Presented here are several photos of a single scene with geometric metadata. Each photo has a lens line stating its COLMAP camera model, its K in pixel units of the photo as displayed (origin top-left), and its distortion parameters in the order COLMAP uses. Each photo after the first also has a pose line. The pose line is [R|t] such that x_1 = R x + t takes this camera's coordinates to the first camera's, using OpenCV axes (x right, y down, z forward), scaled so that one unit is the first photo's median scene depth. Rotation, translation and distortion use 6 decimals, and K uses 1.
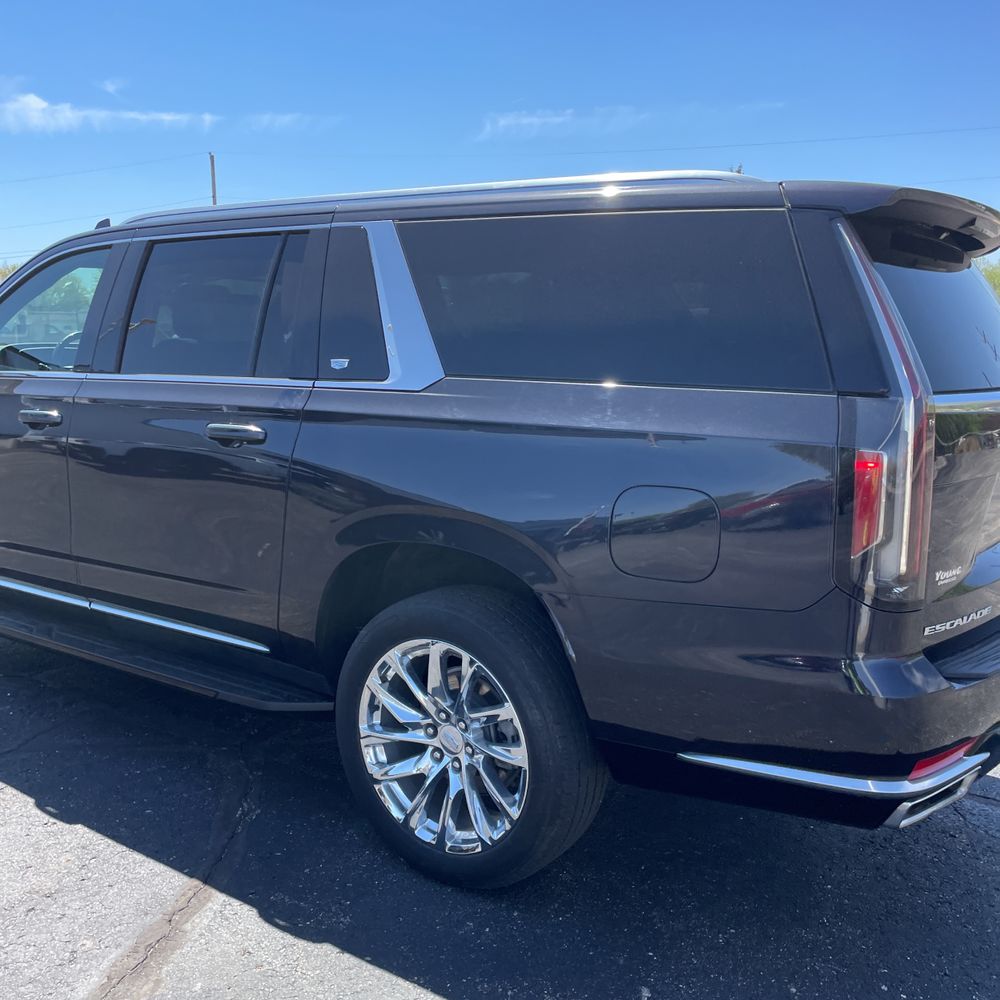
lens RADIAL K [[1003.3, 0, 500.0], [0, 1003.3, 500.0], [0, 0, 1]] dist [0.097881, -0.124567]
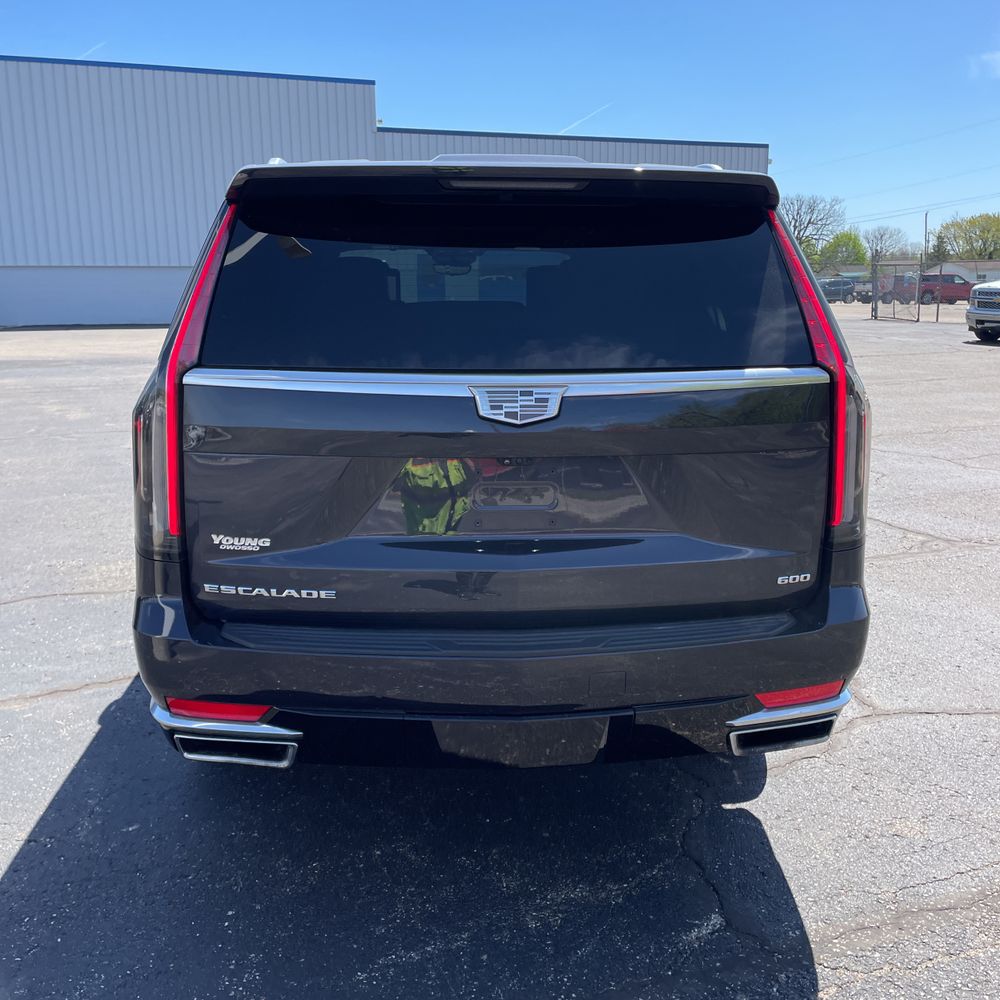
lens RADIAL K [[1003.3, 0, 500.0], [0, 1003.3, 500.0], [0, 0, 1]] dist [0.097881, -0.124567]
pose [[0.647424, 0.145991, -0.748017, 1.103540], [-0.111900, 0.989054, 0.096182, -0.079125], [0.753870, 0.021433, 0.656674, 0.414342]]
